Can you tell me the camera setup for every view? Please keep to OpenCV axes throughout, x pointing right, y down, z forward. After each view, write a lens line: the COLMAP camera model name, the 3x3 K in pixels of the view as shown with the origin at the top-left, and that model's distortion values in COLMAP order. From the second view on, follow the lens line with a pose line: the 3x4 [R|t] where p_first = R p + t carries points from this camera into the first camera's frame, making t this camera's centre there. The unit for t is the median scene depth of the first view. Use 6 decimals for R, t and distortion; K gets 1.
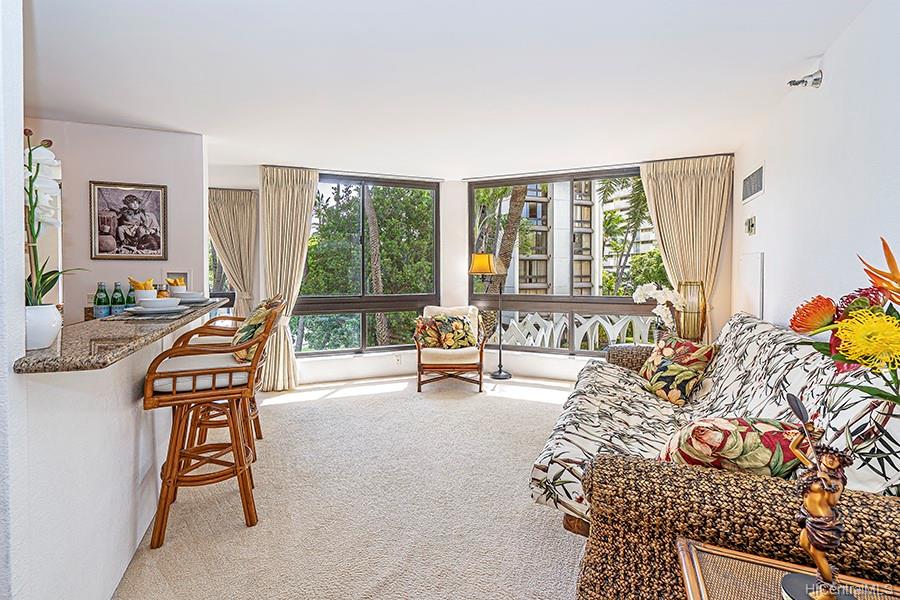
lens RADIAL K [[417.8, 0, 439.9], [0, 417.8, 279.5], [0, 0, 1]] dist [0.000401, 0.000150]
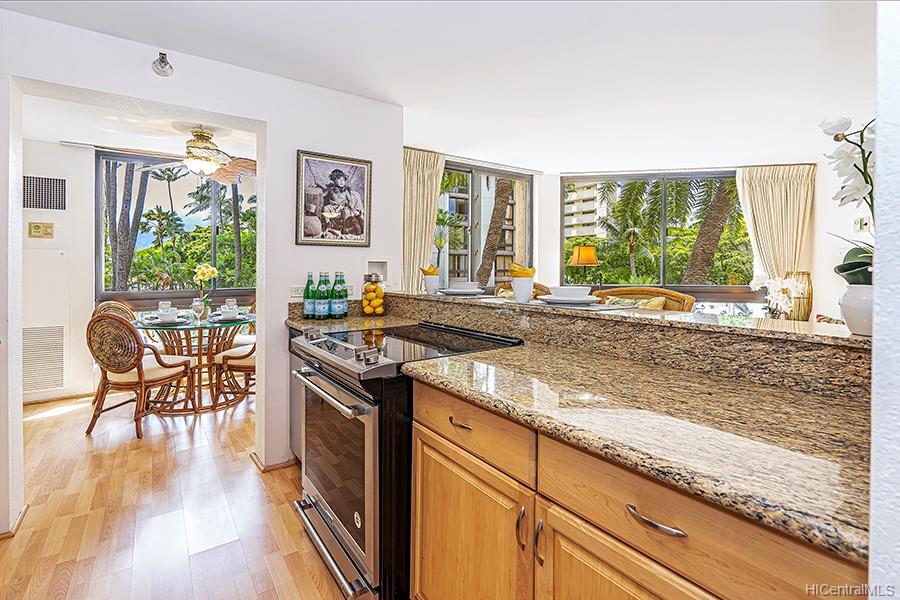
lens RADIAL K [[415.8, 0, 449.3], [0, 415.8, 272.9], [0, 0, 1]] dist [0.000065, -0.000123]
pose [[0.971127, -0.002019, 0.238557, -0.709712], [0.002742, 0.999993, -0.002698, 0.010632], [-0.238549, 0.003274, 0.971125, 0.124568]]
